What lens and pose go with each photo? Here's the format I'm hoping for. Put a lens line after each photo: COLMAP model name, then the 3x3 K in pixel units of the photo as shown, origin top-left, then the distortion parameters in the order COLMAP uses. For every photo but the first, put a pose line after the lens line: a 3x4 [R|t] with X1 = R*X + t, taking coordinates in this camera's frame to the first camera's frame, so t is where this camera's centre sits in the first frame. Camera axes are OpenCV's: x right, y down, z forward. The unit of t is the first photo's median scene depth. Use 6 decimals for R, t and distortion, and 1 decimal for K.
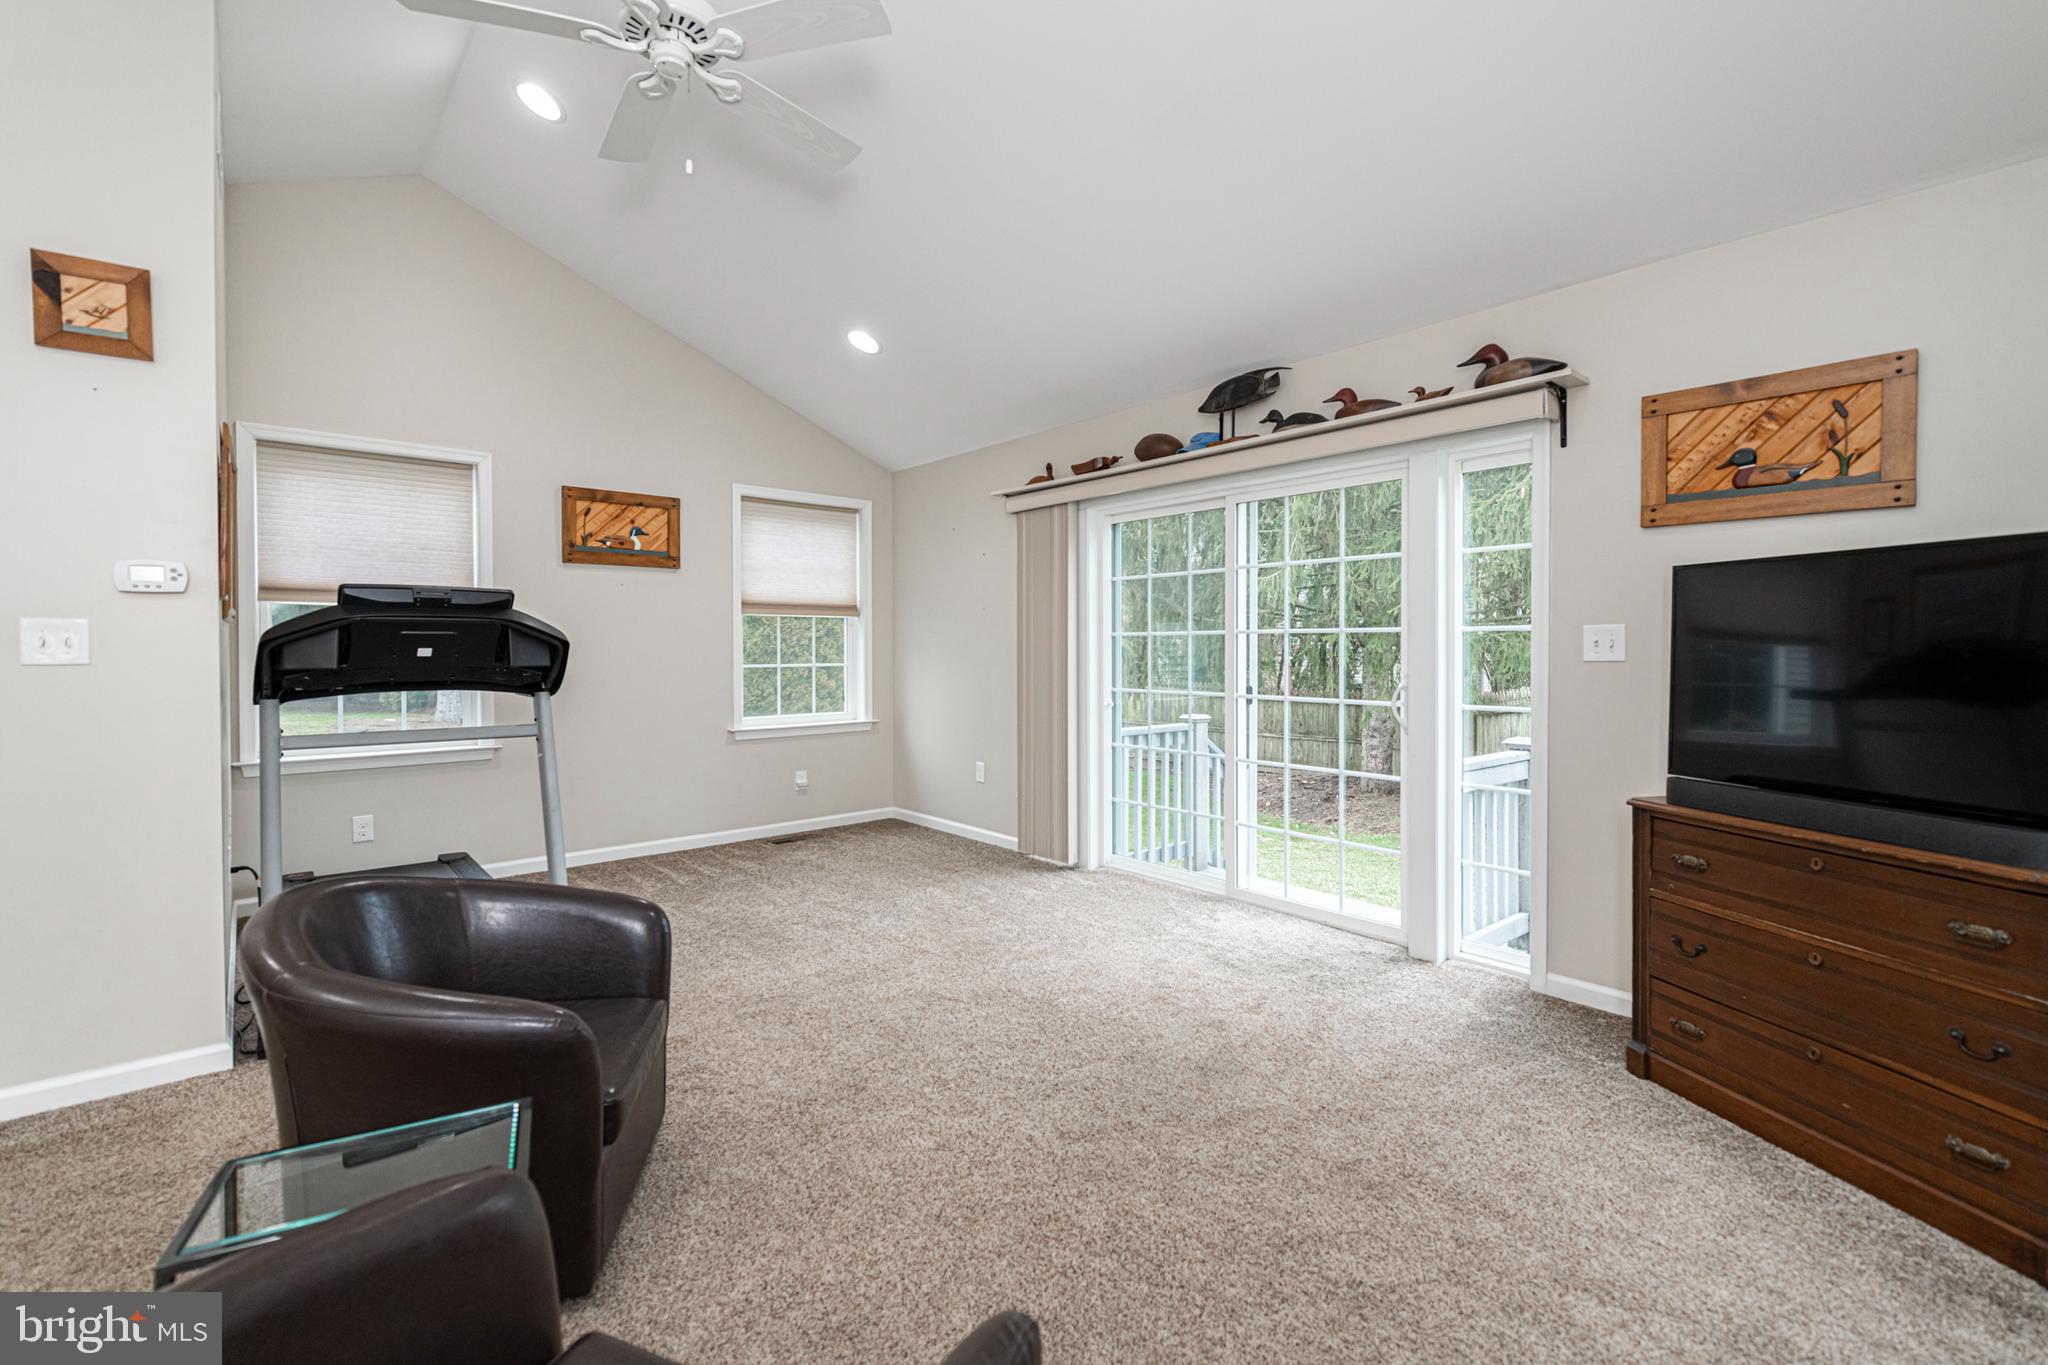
lens RADIAL K [[894.0, 0, 1016.1], [0, 894.0, 663.9], [0, 0, 1]] dist [0.016786, -0.000047]
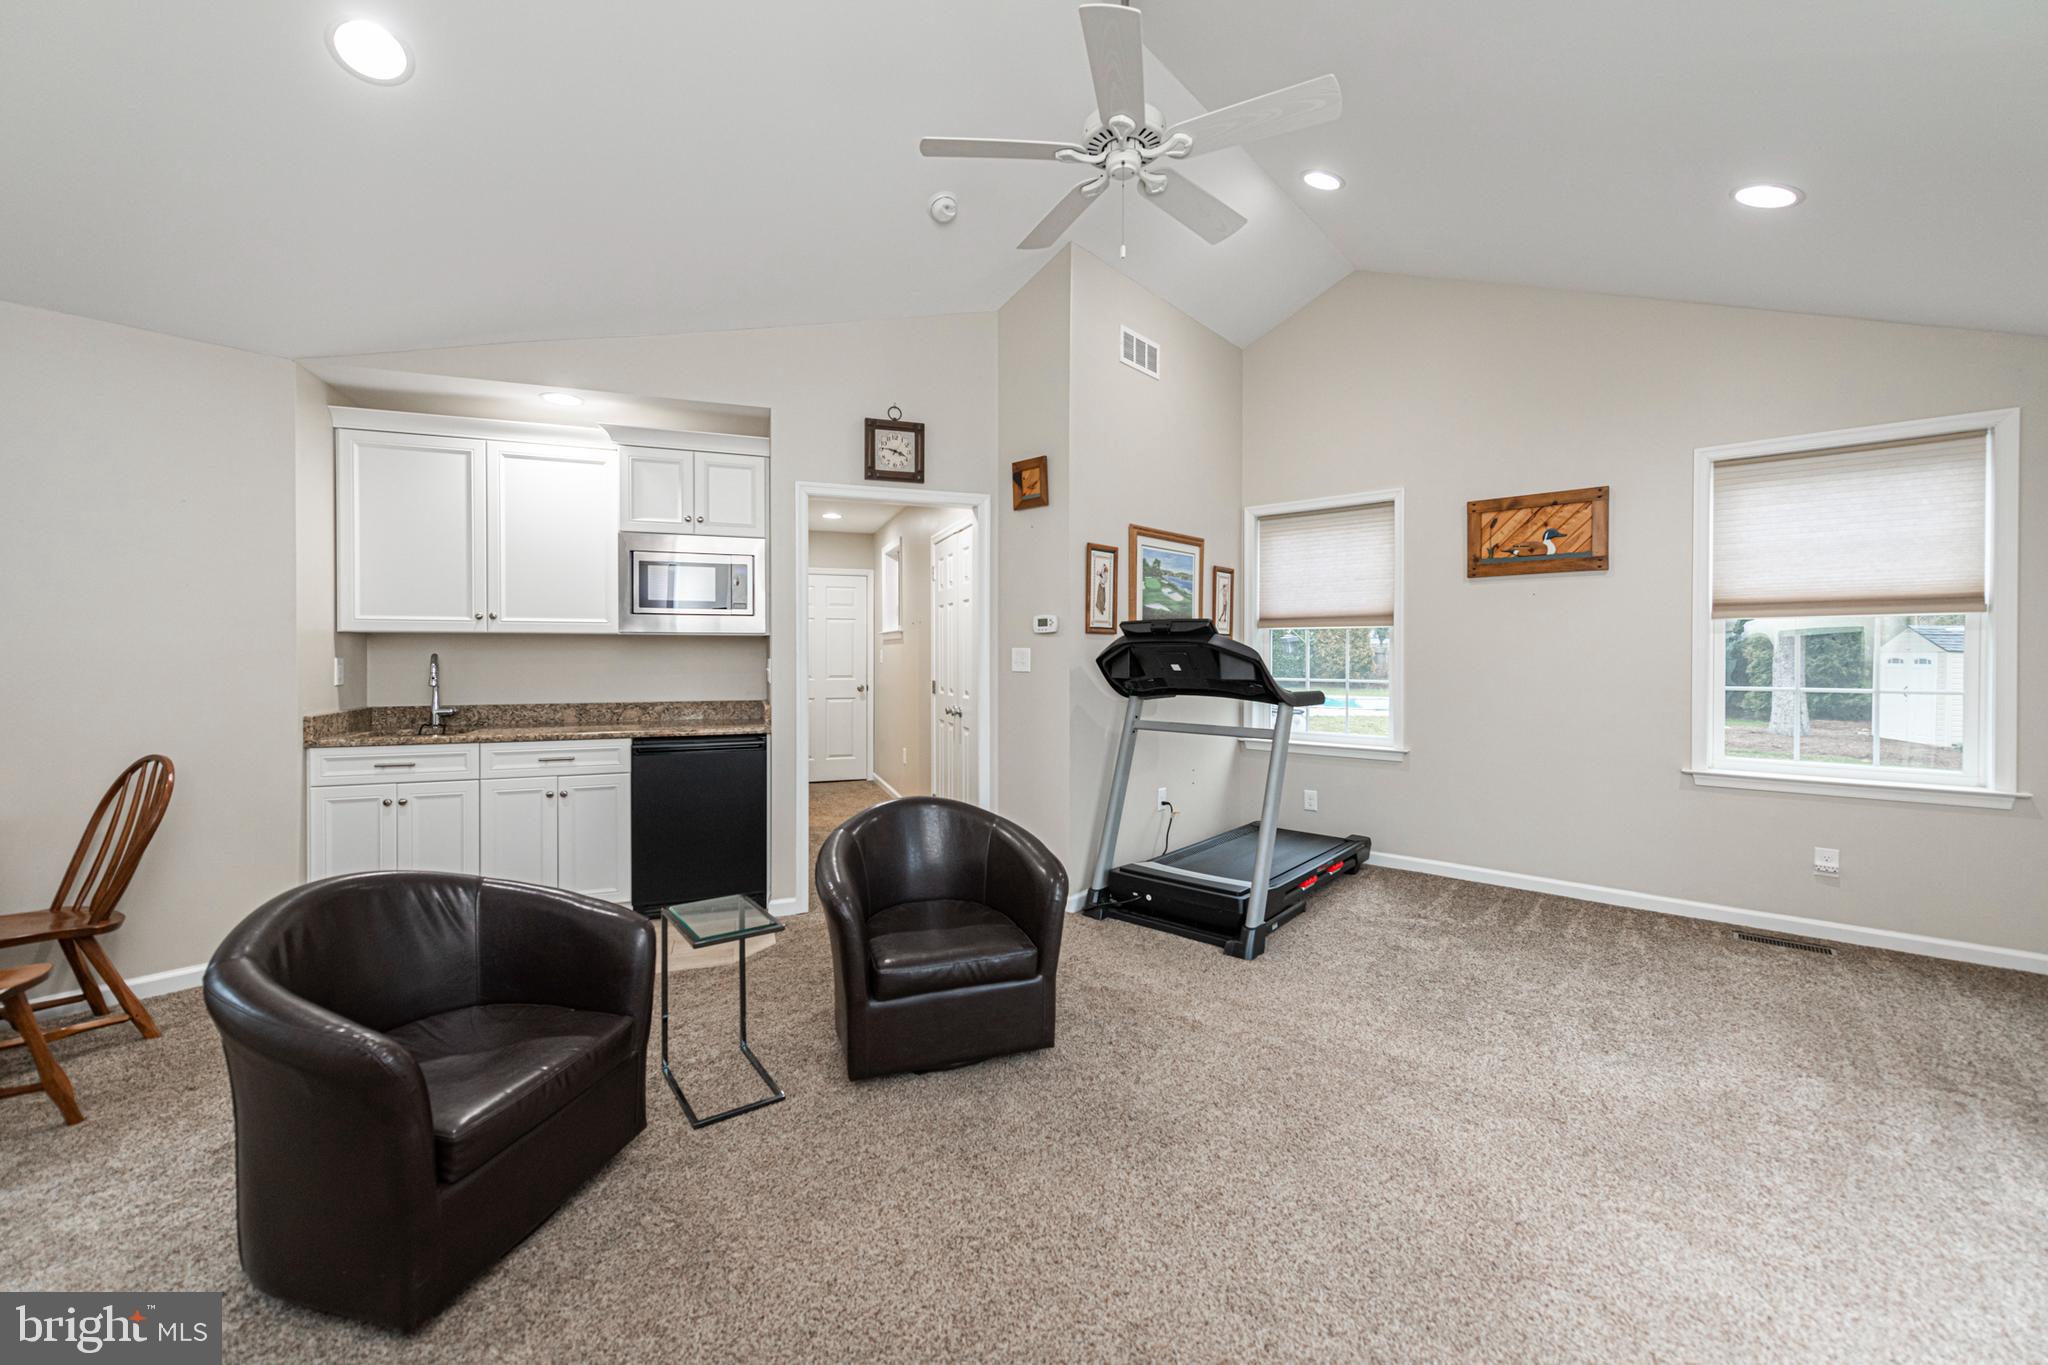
lens RADIAL K [[800.8, 0, 1016.4], [0, 800.8, 671.8], [0, 0, 1]] dist [-0.010915, 0.000071]
pose [[0.120633, 0.019389, -0.992508, 0.319096], [-0.017737, 0.999692, 0.017373, -0.013864], [0.992539, 0.015508, 0.120940, 0.379903]]
